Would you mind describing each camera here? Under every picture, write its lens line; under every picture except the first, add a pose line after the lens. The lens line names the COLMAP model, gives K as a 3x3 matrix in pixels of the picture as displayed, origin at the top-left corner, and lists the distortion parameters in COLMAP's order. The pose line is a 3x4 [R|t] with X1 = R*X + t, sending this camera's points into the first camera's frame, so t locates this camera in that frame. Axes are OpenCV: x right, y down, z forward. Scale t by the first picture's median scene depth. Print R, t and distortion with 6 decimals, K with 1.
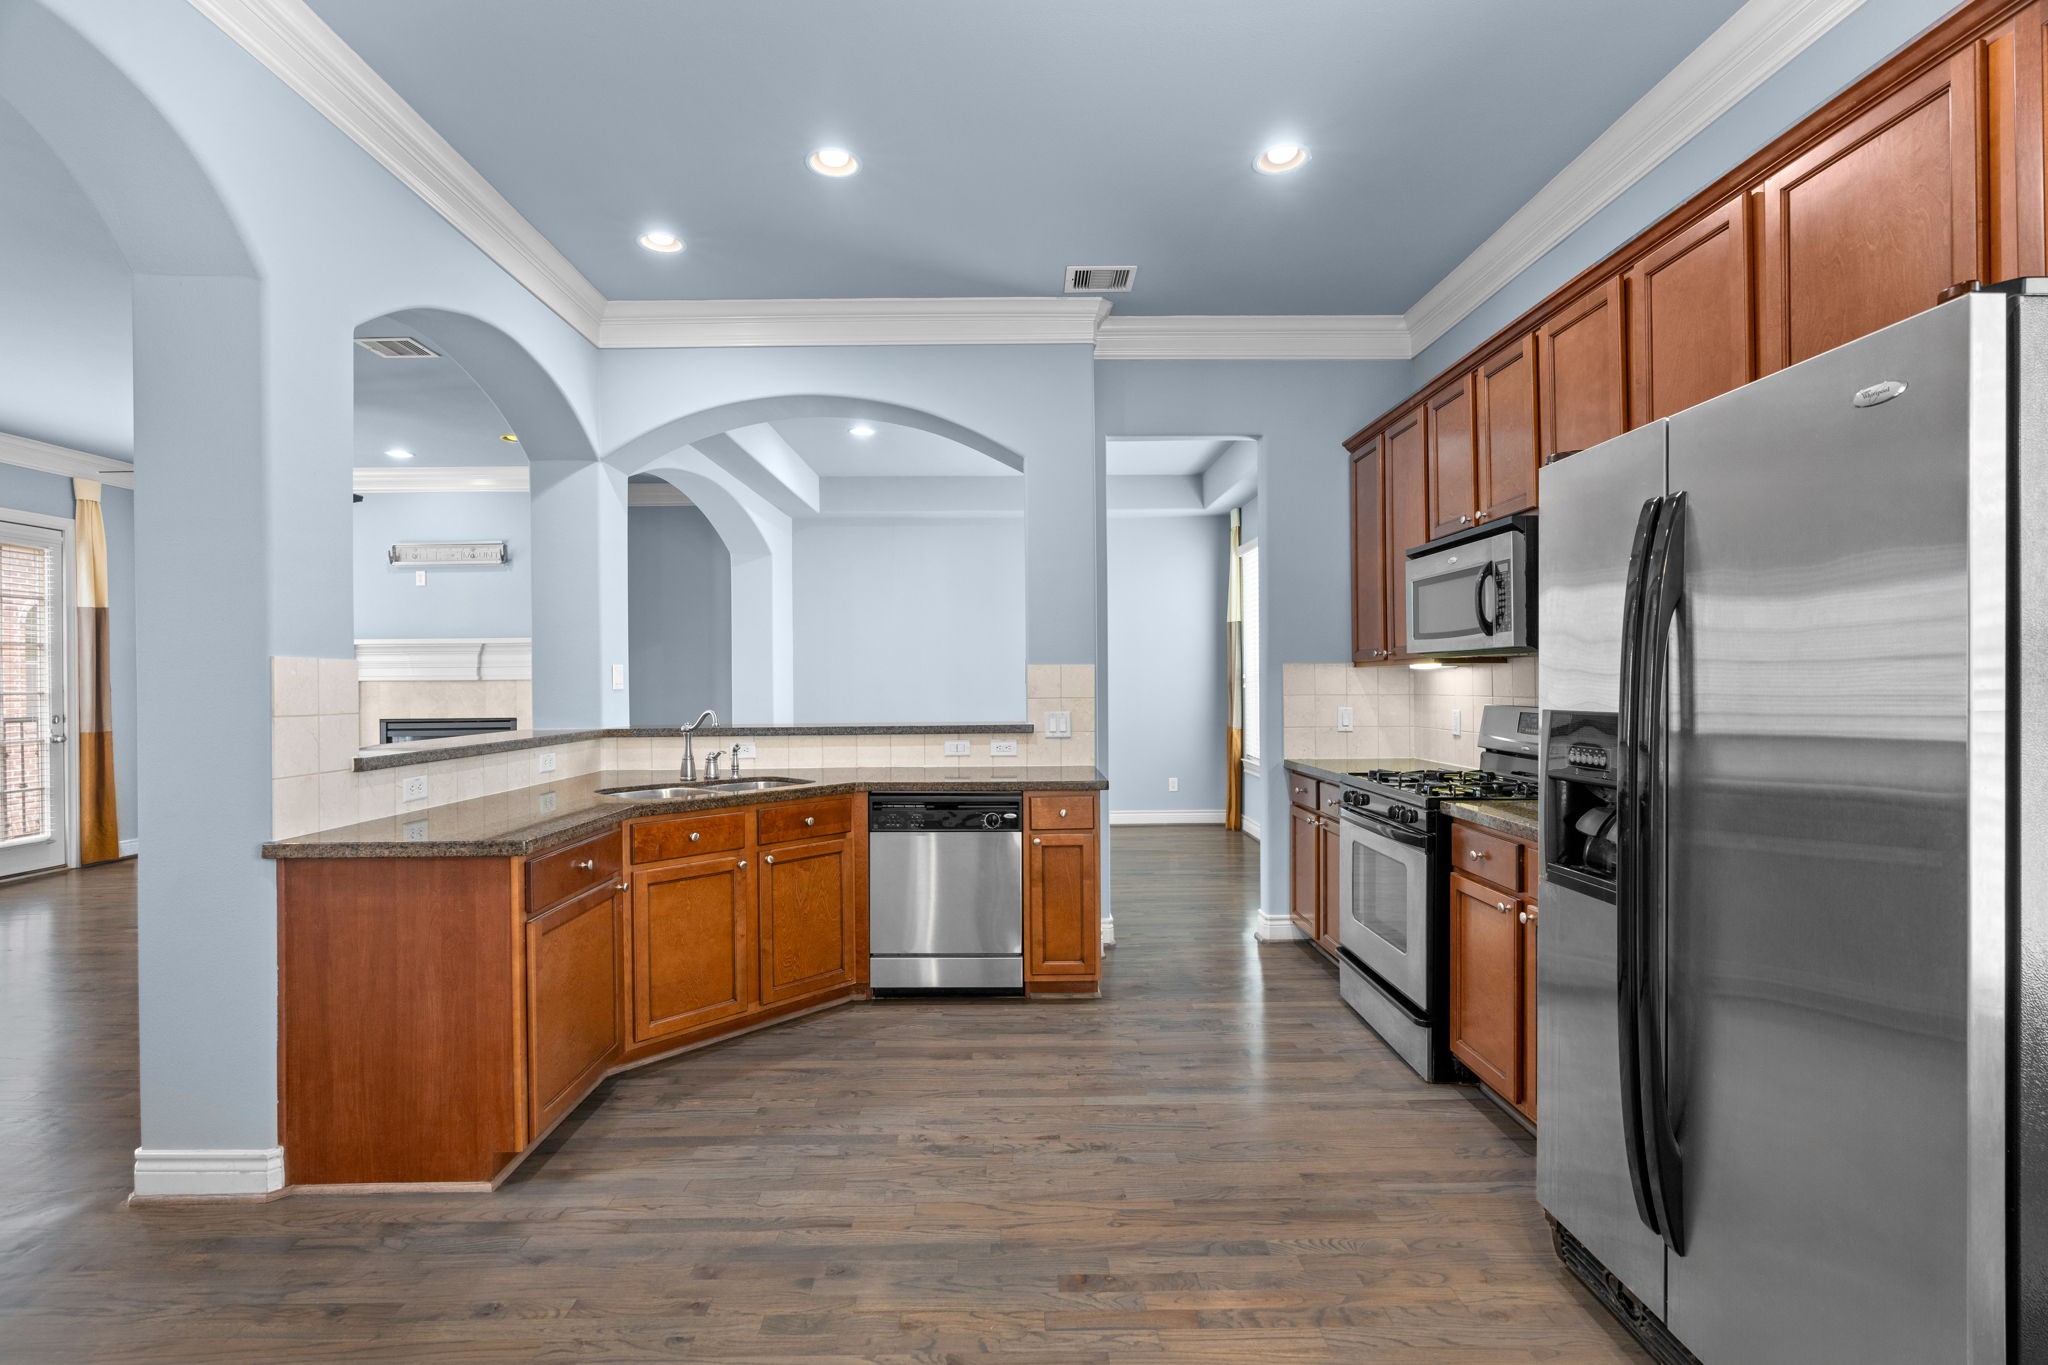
lens RADIAL K [[921.1, 0, 1027.5], [0, 921.1, 685.2], [0, 0, 1]] dist [-0.012864, 0.006338]
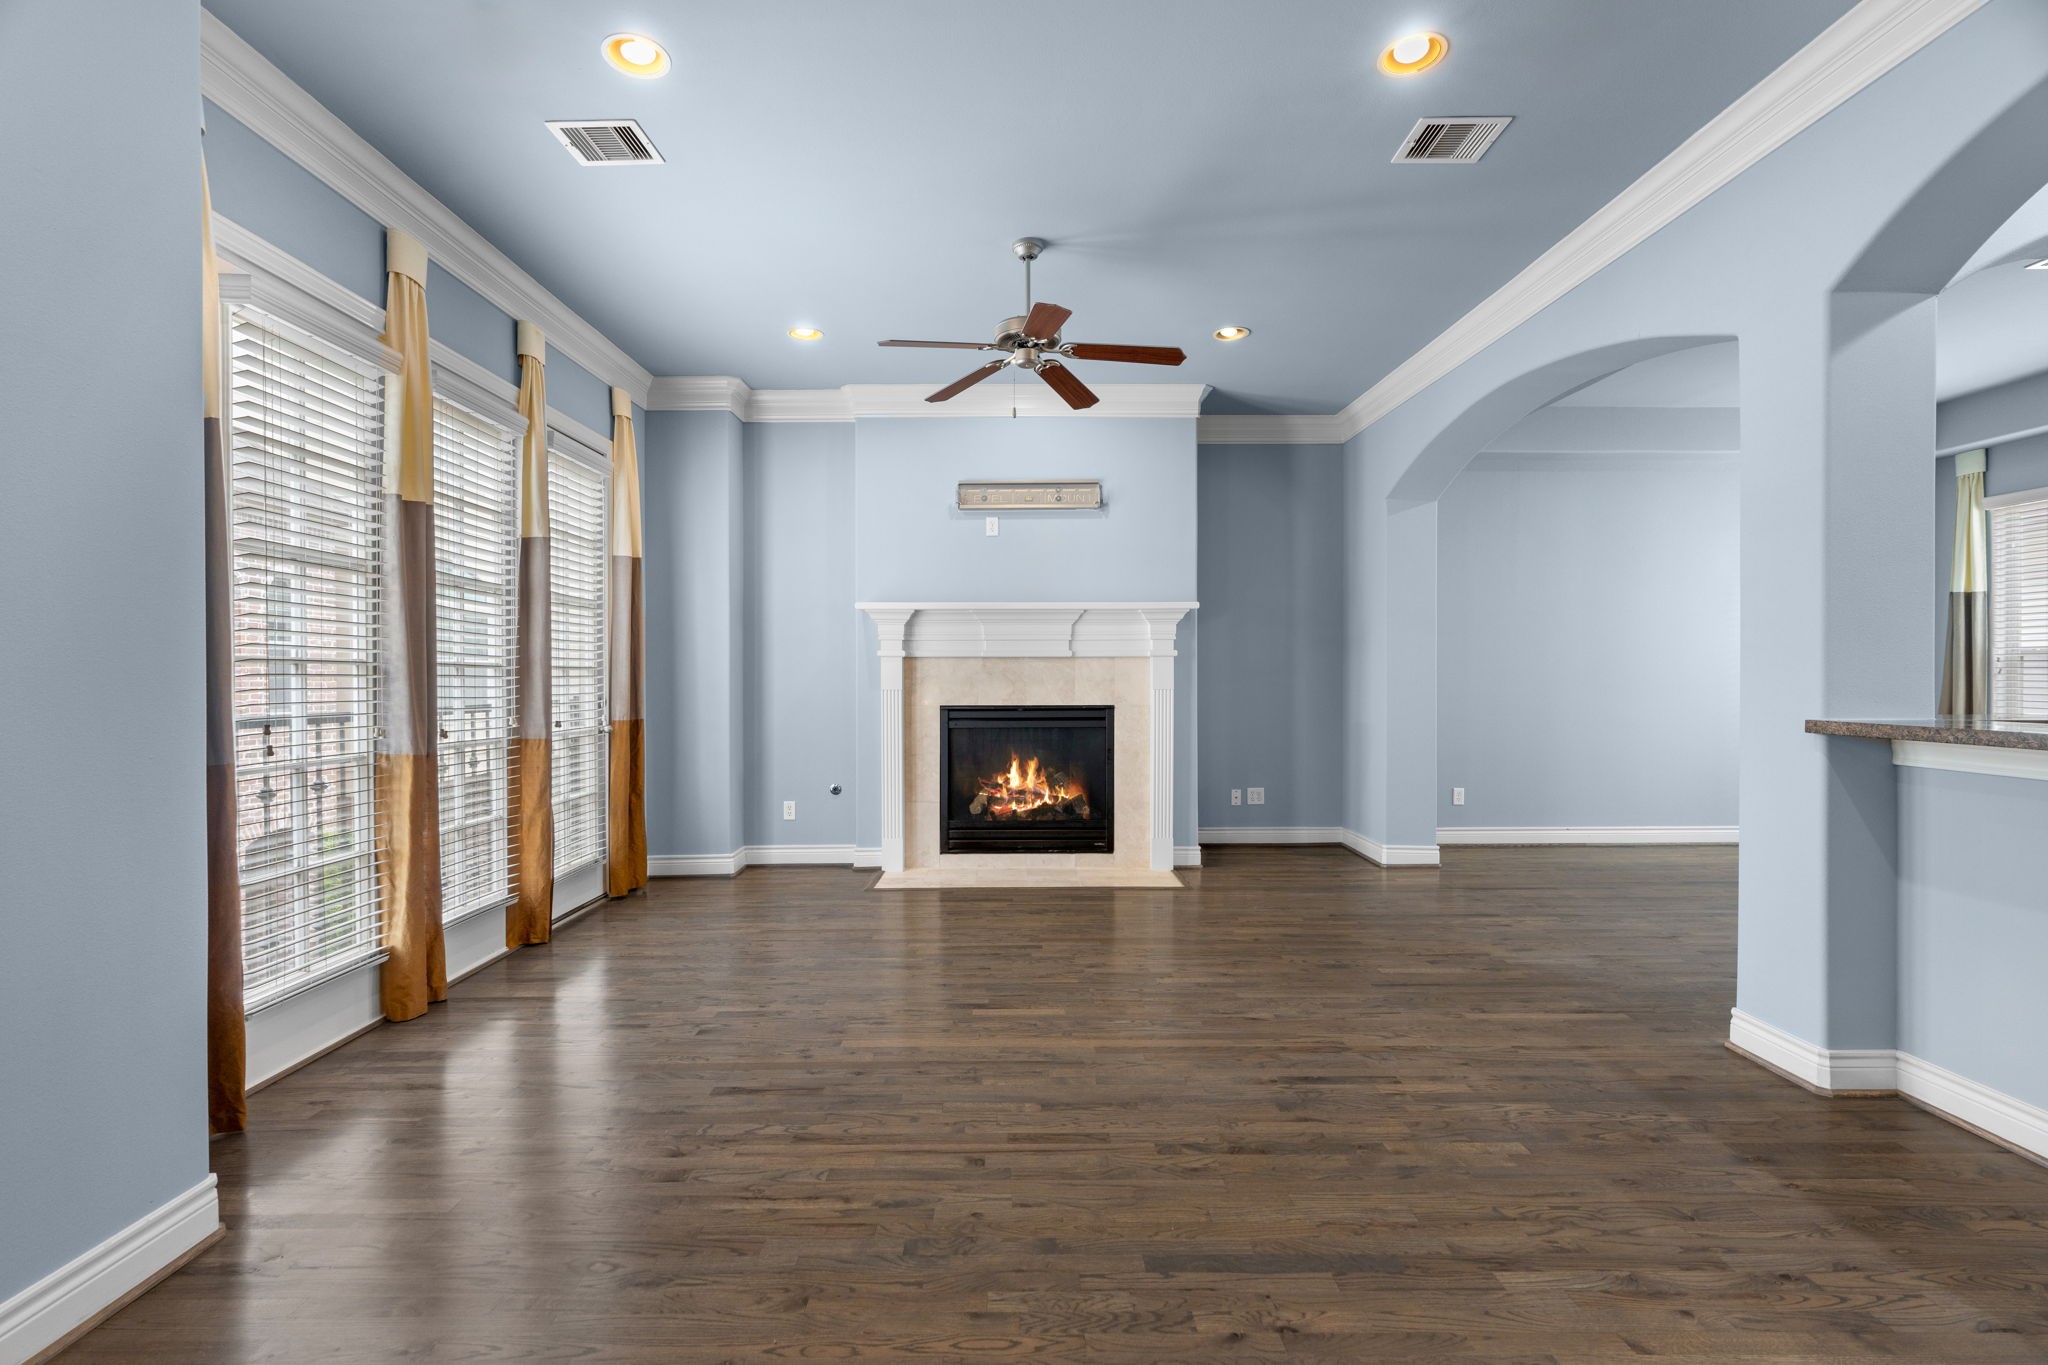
lens RADIAL K [[921.1, 0, 1015.1], [0, 921.1, 681.7], [0, 0, 1]] dist [-0.012864, 0.006338]
pose [[0.999913, 0.007322, -0.011007, -1.271786], [-0.007289, 0.999969, 0.002999, 0.027500], [0.011029, -0.002918, 0.999935, 0.422923]]
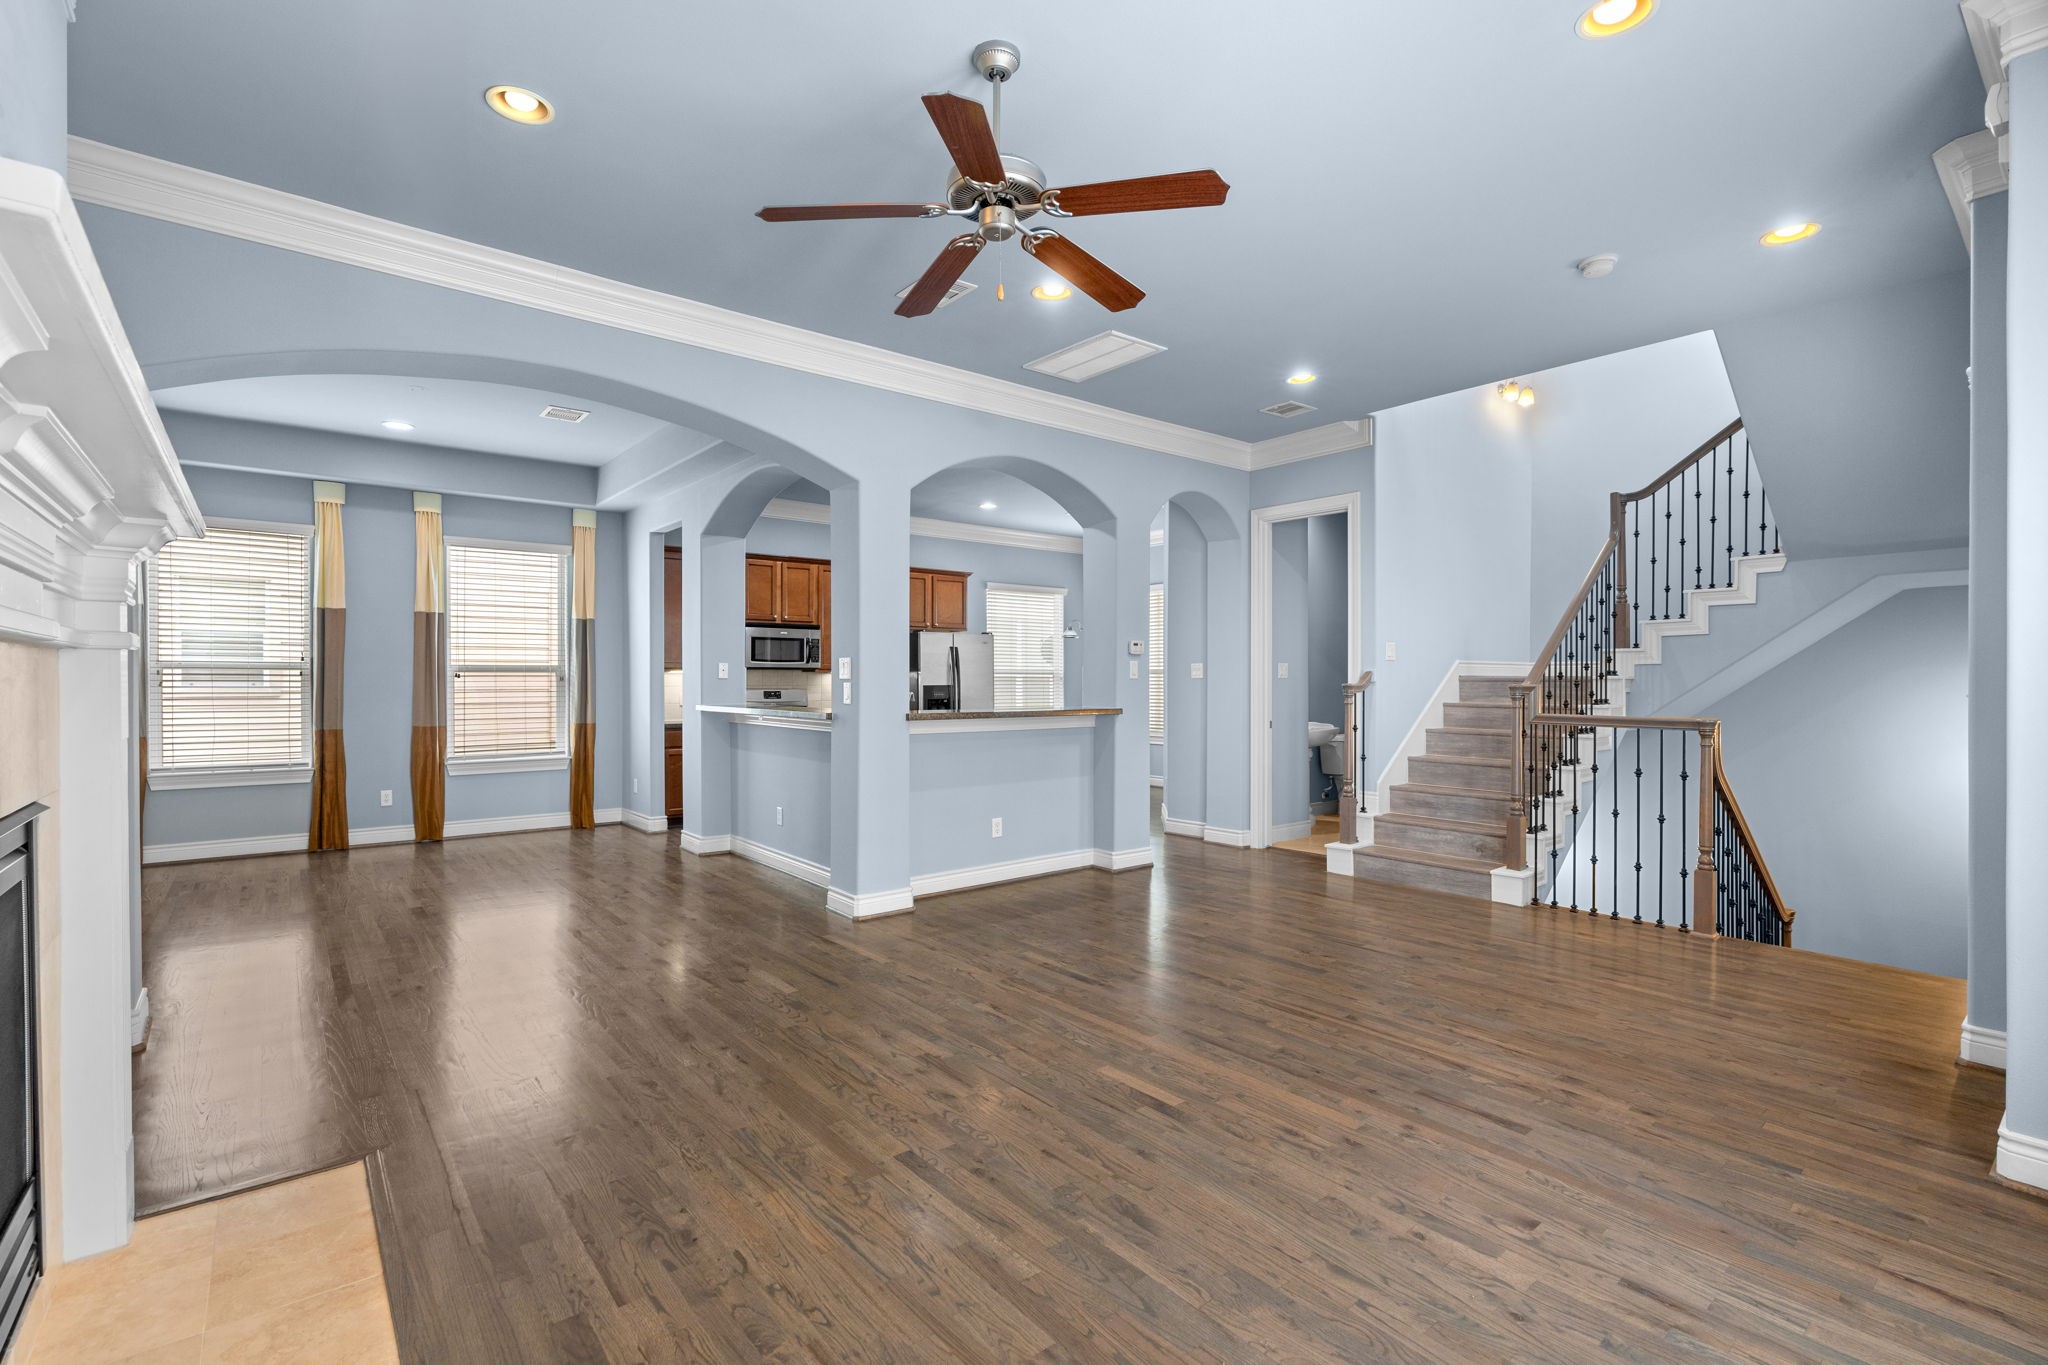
lens RADIAL K [[921.1, 0, 1022.5], [0, 921.1, 682.5], [0, 0, 1]] dist [-0.012864, 0.006338]
pose [[-0.622821, 0.006346, 0.782338, -1.831595], [0.007983, 0.999967, -0.001756, 0.012822], [-0.782323, 0.005151, -0.622851, 1.898292]]
